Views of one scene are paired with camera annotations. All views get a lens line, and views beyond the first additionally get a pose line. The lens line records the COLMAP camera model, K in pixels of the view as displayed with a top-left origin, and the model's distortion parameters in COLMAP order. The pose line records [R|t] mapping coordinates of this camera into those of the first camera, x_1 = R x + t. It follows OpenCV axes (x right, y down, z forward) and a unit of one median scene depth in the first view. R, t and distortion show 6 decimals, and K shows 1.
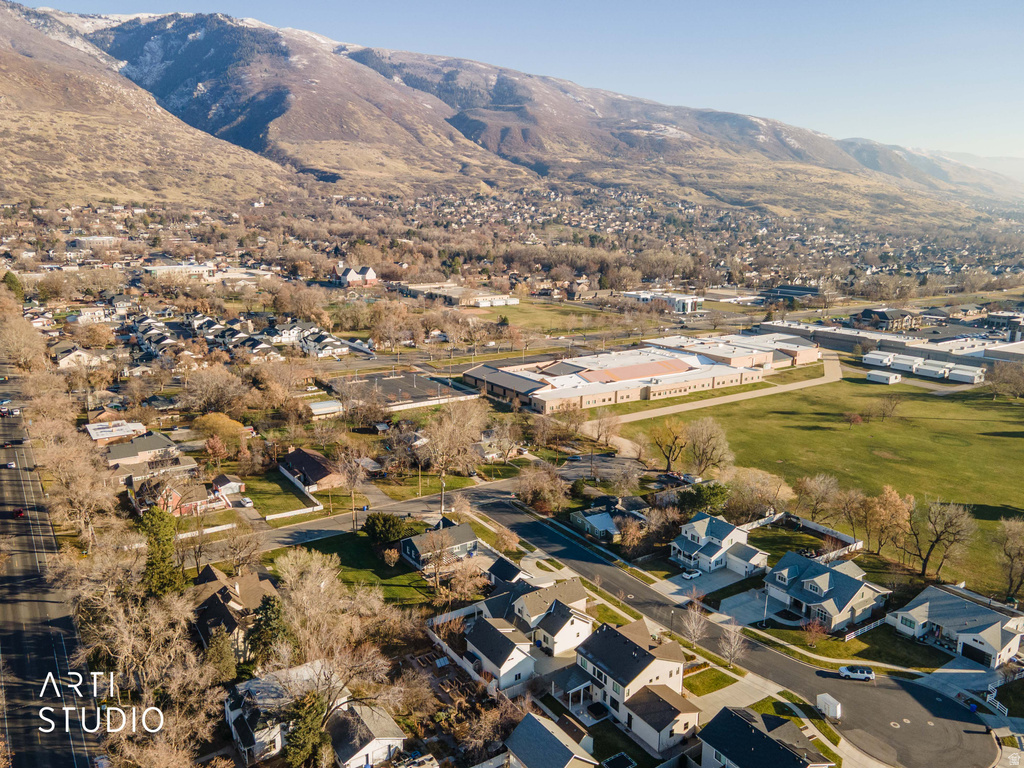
lens RADIAL K [[748.4, 0, 510.8], [0, 748.4, 384.0], [0, 0, 1]] dist [0.034244, -0.014062]
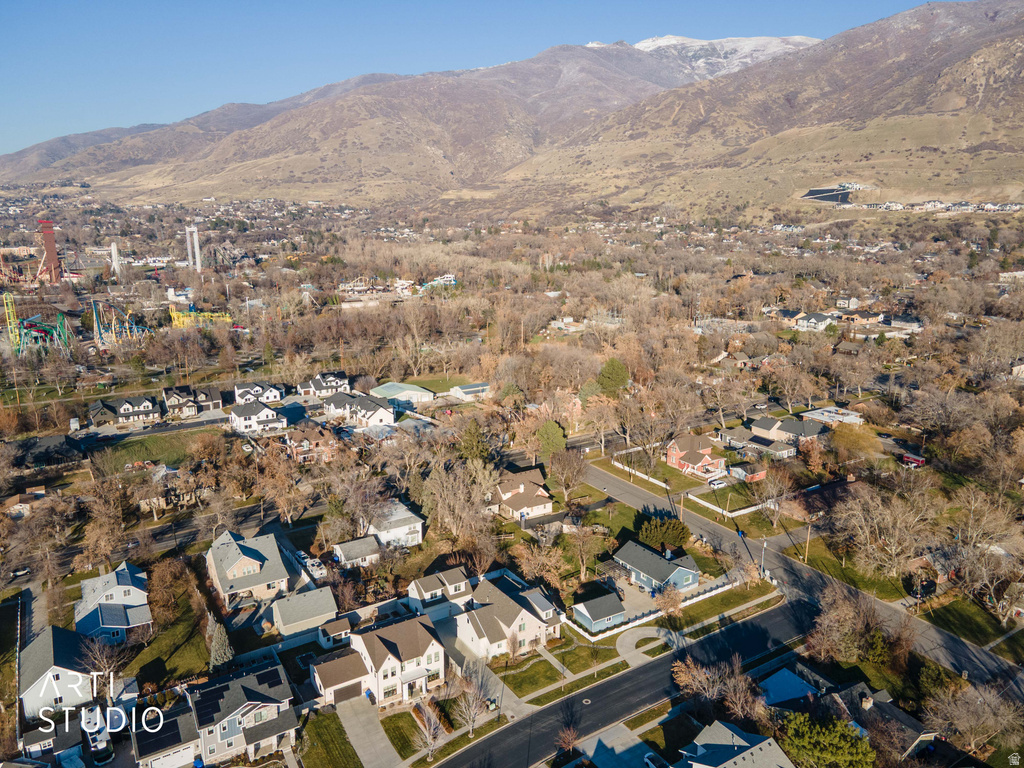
lens RADIAL K [[748.4, 0, 513.2], [0, 748.4, 387.4], [0, 0, 1]] dist [0.034244, -0.014062]
pose [[-0.022794, 0.233840, -0.972008, 0.705002], [-0.225681, 0.945961, 0.232866, -0.168654], [0.973935, 0.224672, 0.031211, 0.661582]]
